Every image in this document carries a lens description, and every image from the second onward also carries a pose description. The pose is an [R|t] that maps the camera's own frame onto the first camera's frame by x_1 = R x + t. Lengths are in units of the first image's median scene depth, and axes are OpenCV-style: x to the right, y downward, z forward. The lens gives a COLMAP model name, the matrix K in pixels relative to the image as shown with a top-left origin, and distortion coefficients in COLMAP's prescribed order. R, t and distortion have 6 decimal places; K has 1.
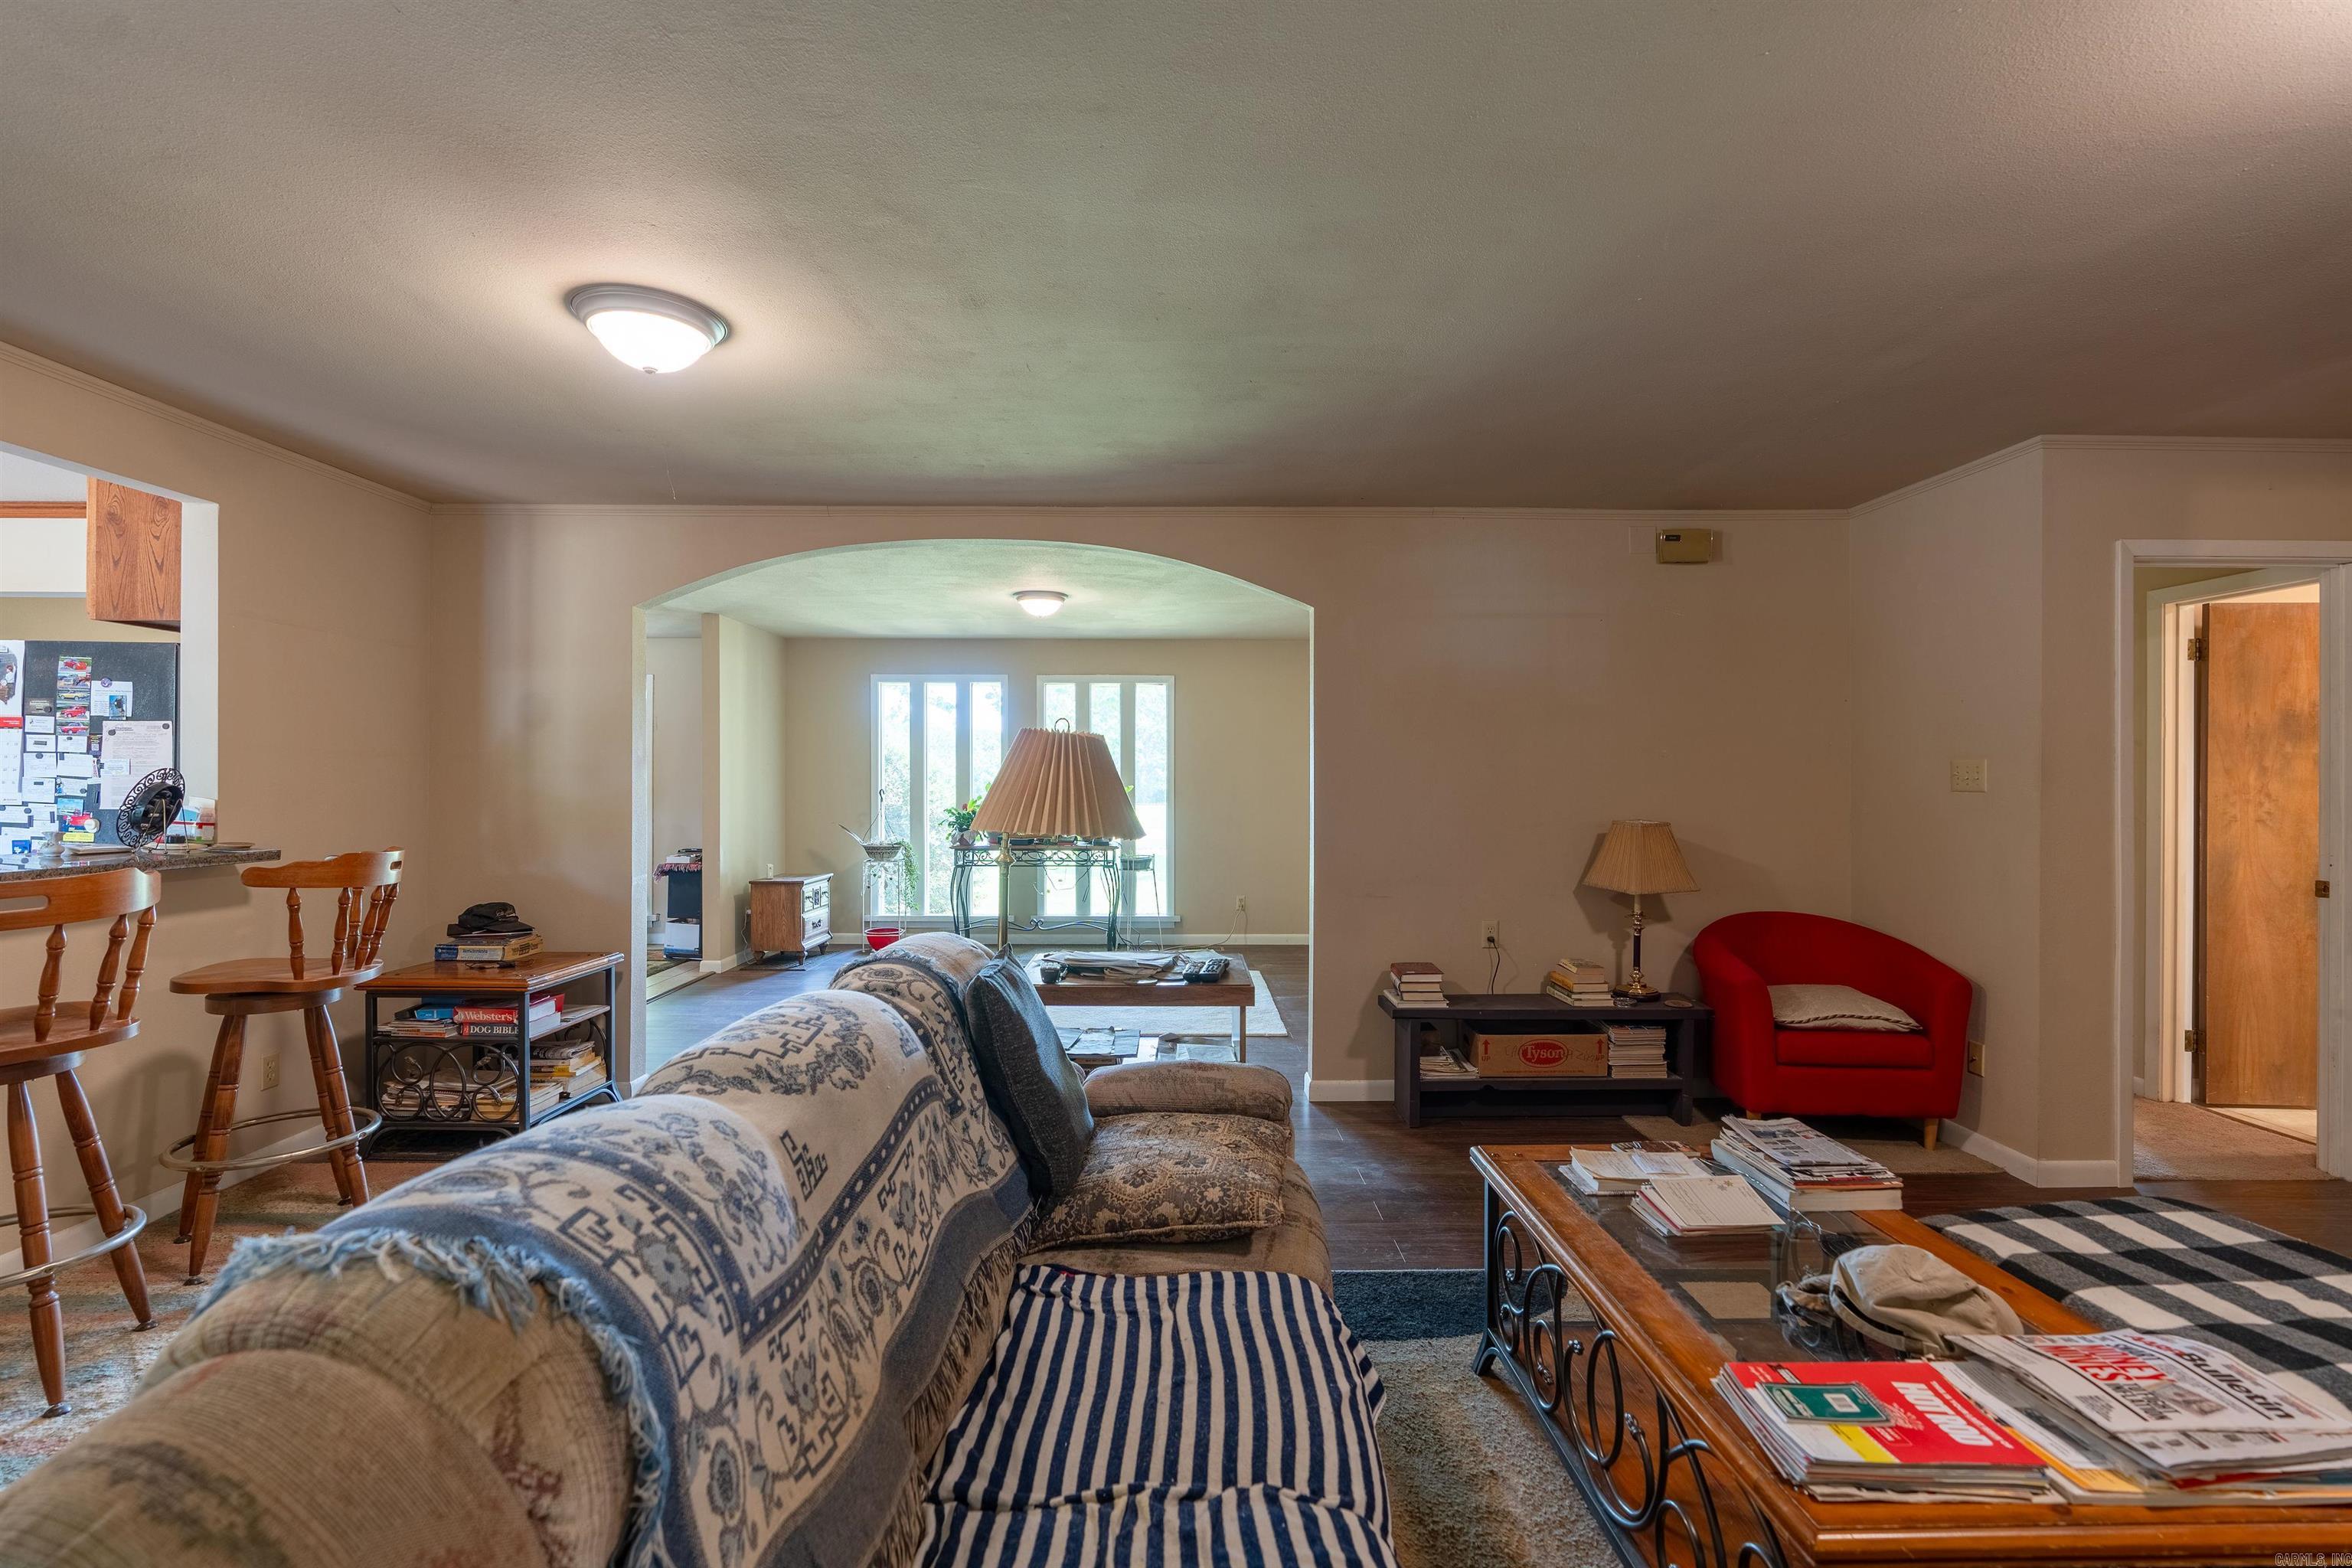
lens RADIAL K [[1052.5, 0, 1179.2], [0, 1052.5, 785.5], [0, 0, 1]] dist [-0.001725, 0.000297]
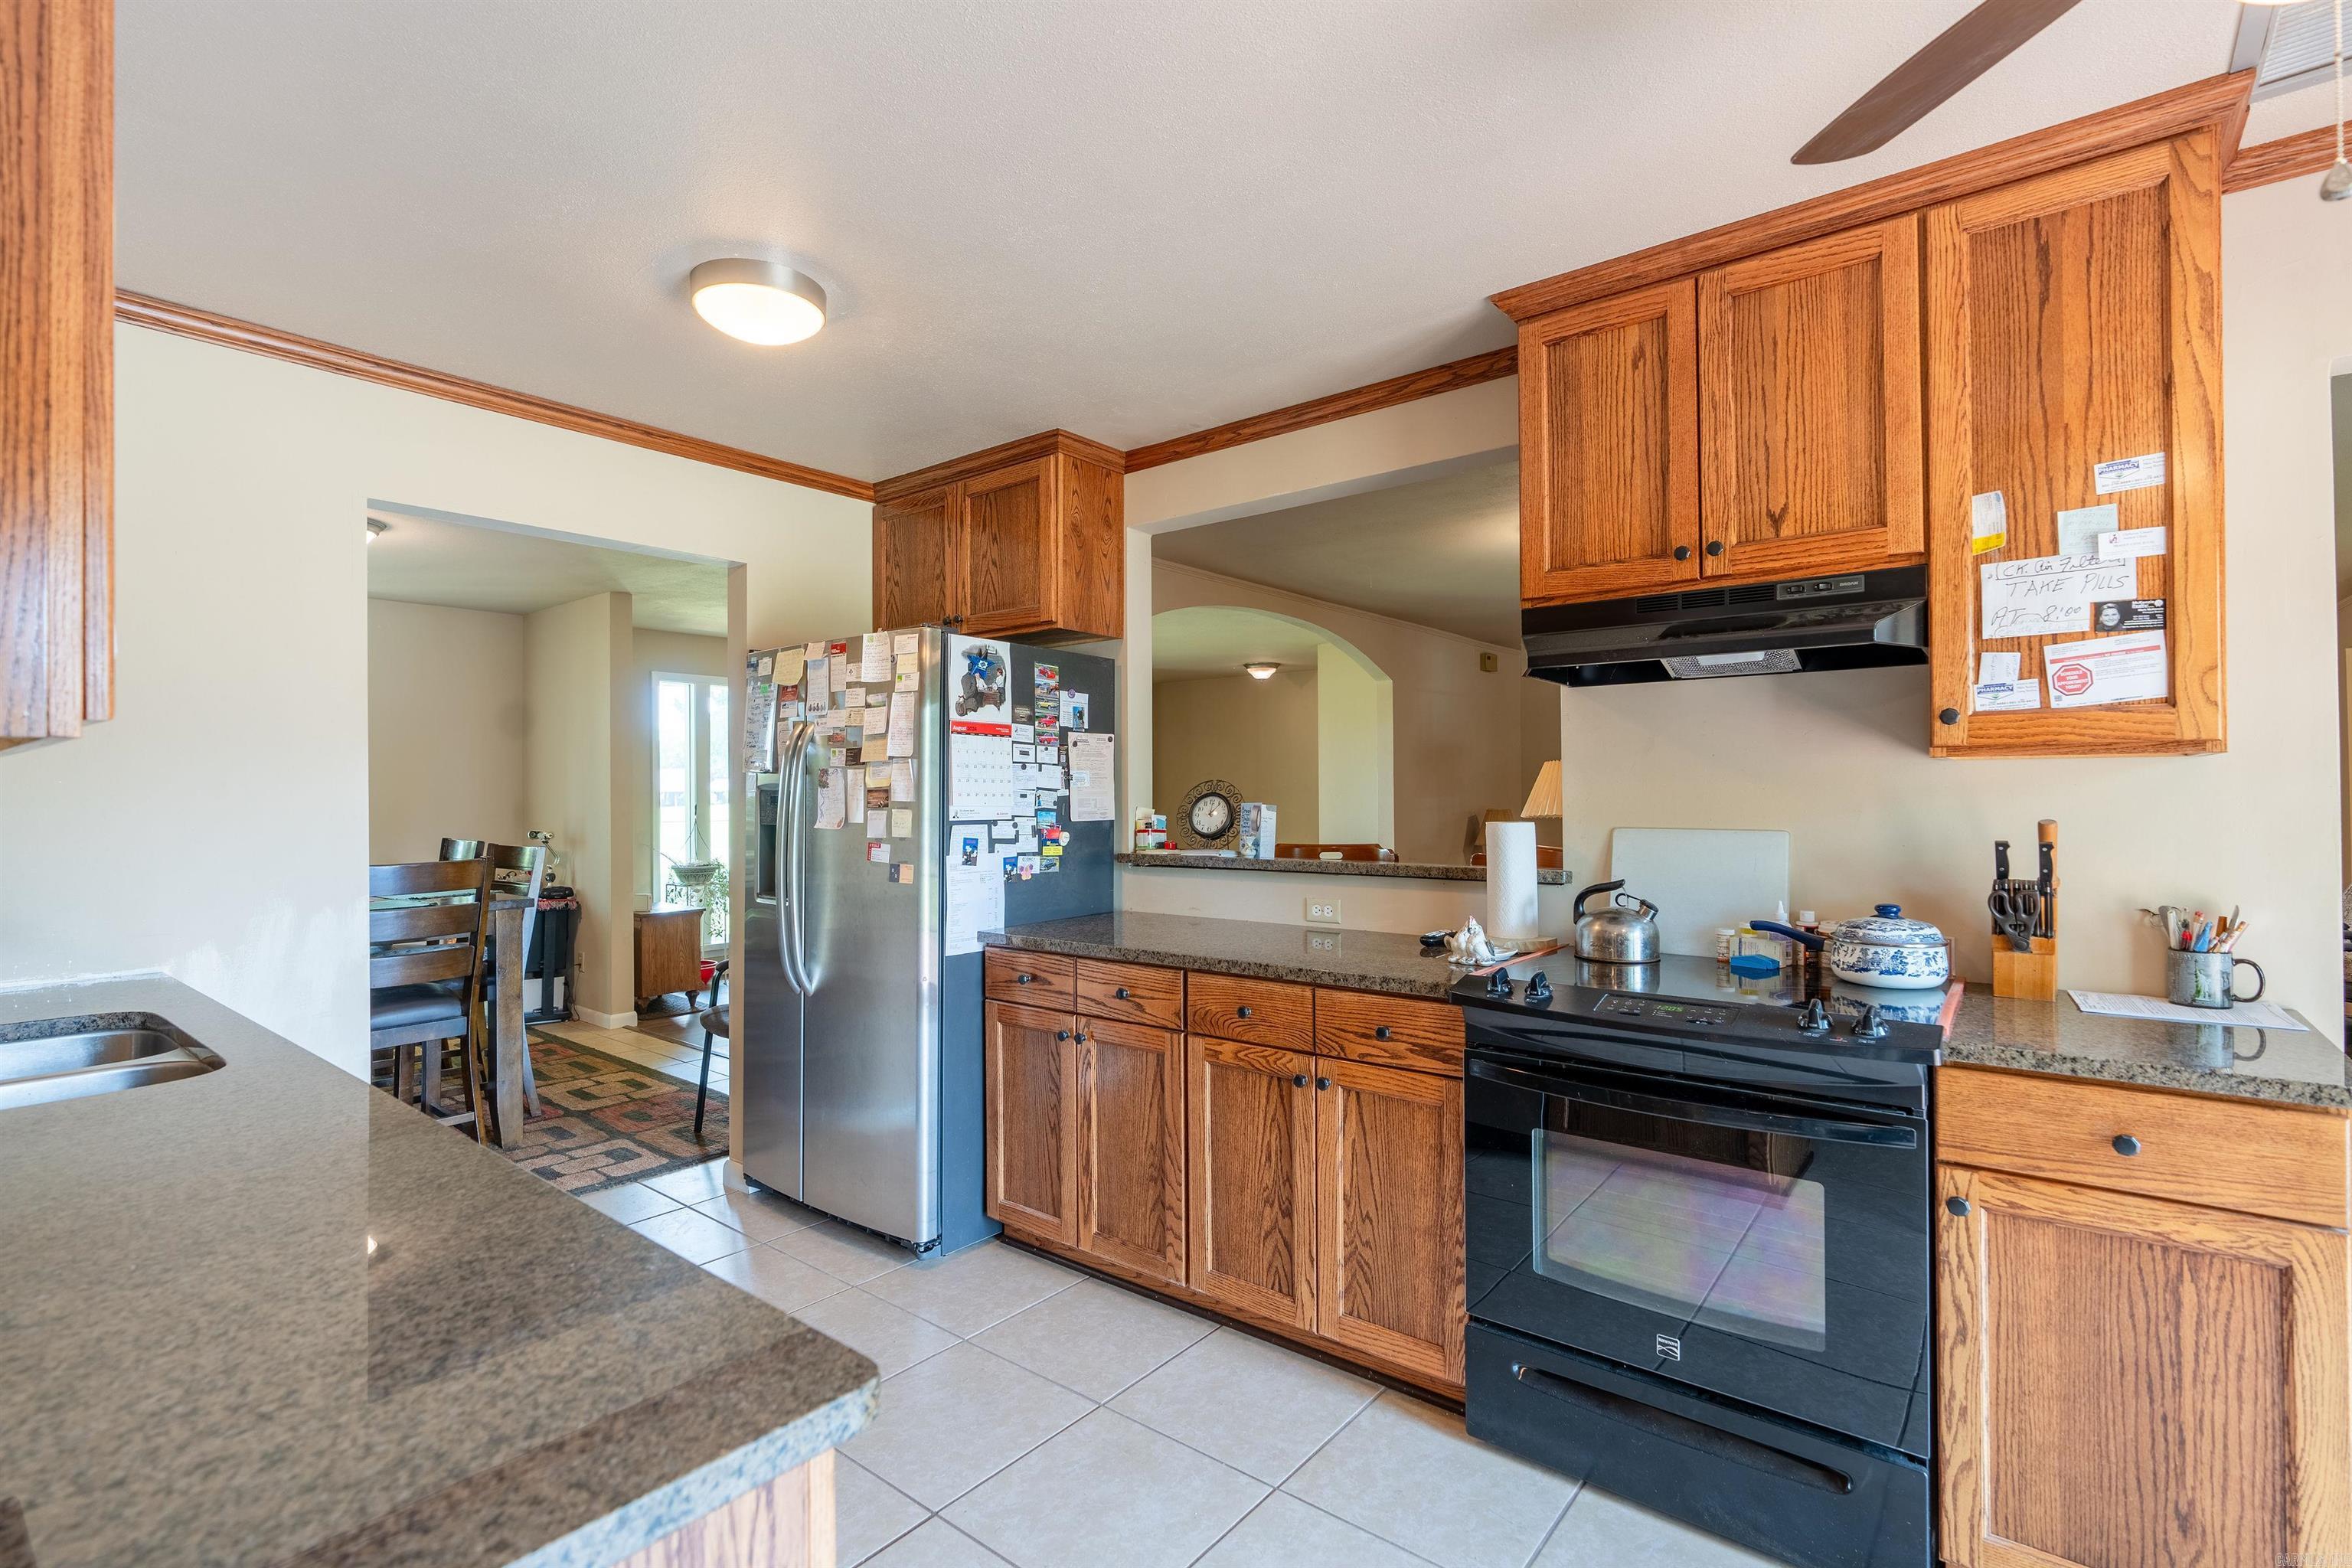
lens RADIAL K [[1052.5, 0, 1178.4], [0, 1052.5, 784.7], [0, 0, 1]] dist [-0.001725, 0.000297]
pose [[0.636618, -0.004044, 0.771169, -1.722386], [0.012071, 0.999916, -0.004720, -0.005900], [-0.771085, 0.012314, 0.636613, 0.292029]]
